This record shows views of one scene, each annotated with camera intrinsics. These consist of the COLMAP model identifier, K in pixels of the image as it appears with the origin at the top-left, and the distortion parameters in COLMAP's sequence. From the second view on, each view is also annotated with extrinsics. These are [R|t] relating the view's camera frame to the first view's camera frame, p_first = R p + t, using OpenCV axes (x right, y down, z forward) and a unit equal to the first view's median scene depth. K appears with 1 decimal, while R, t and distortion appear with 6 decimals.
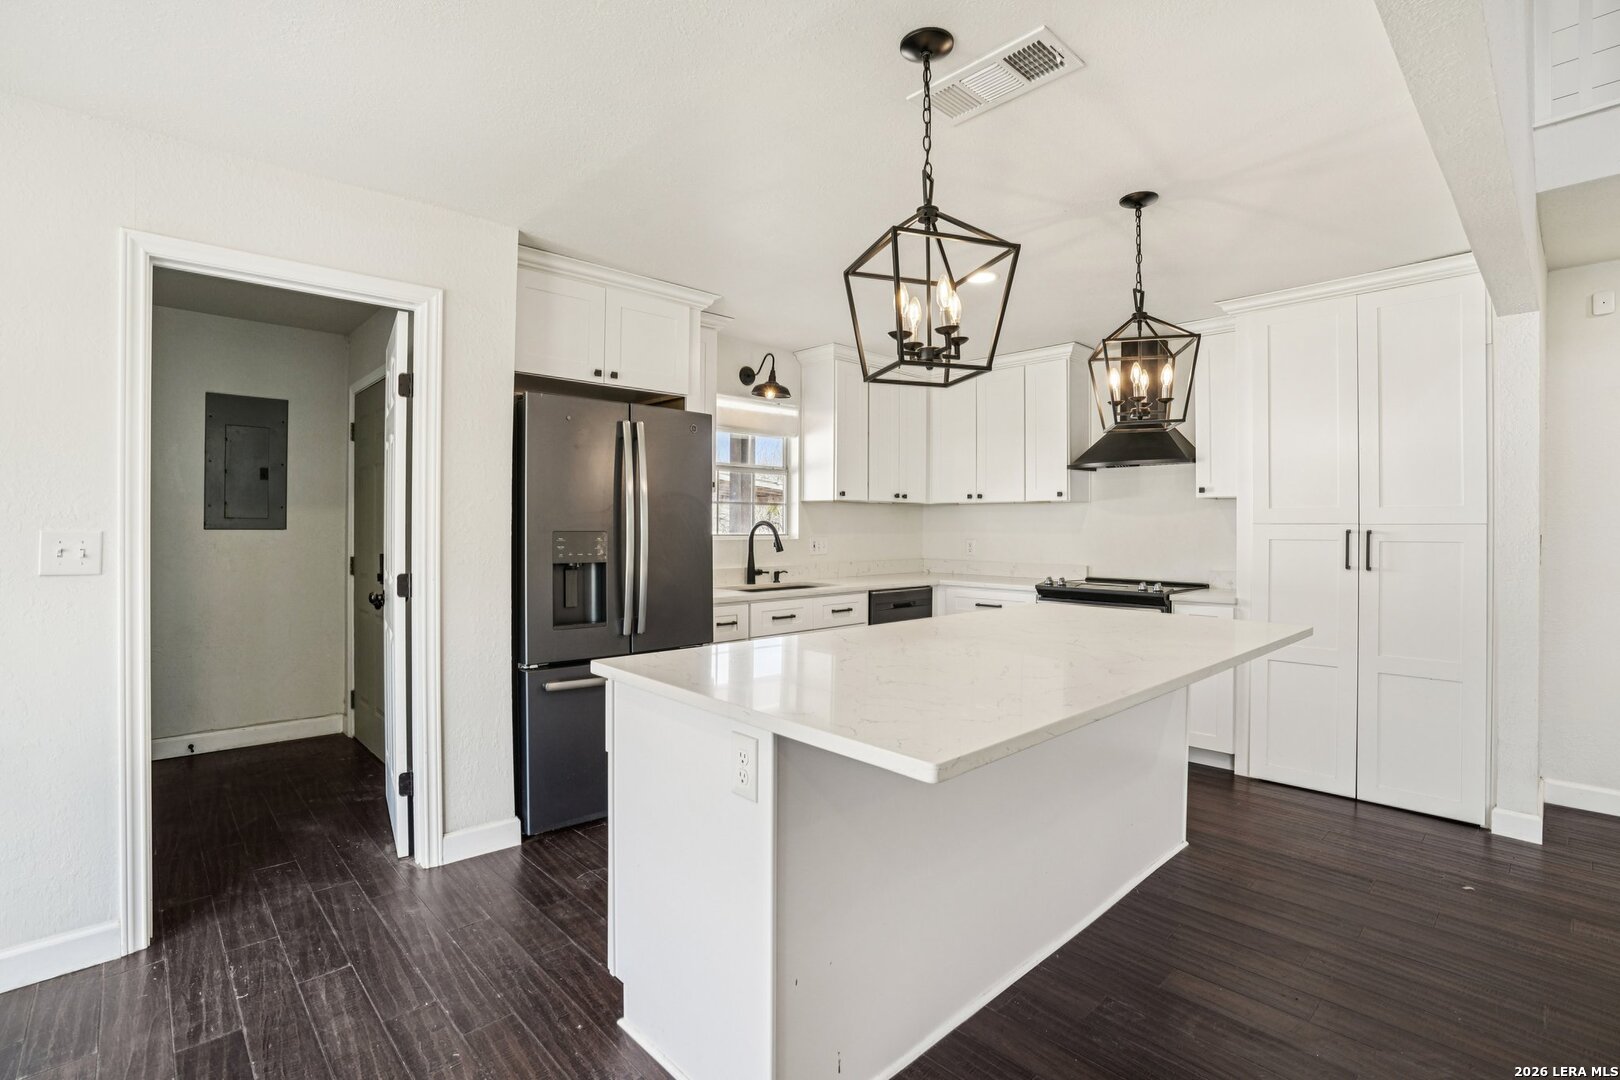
lens RADIAL K [[748.5, 0, 814.7], [0, 748.5, 527.7], [0, 0, 1]] dist [-0.048990, 0.016099]
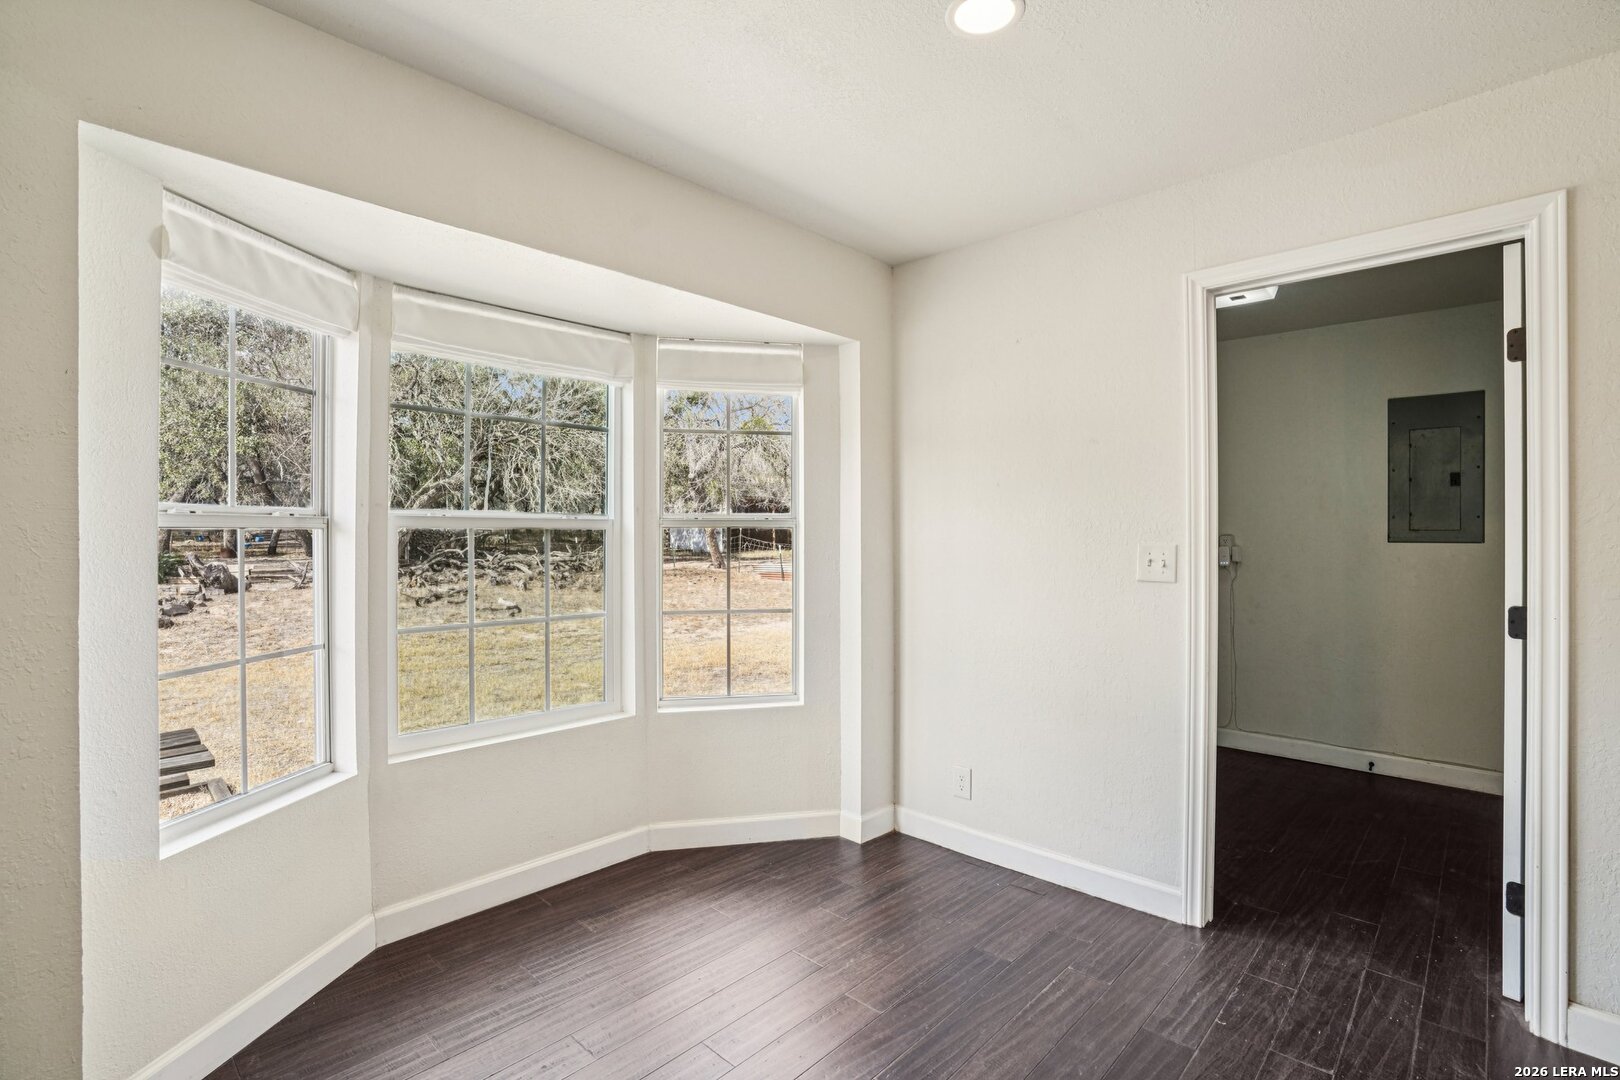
lens RADIAL K [[748.5, 0, 809.1], [0, 748.5, 537.1], [0, 0, 1]] dist [-0.048990, 0.016099]
pose [[0.054412, -0.000421, -0.998518, 0.078207], [-0.001514, 0.999999, -0.000504, -0.003026], [0.998517, 0.001539, 0.054411, 0.190056]]
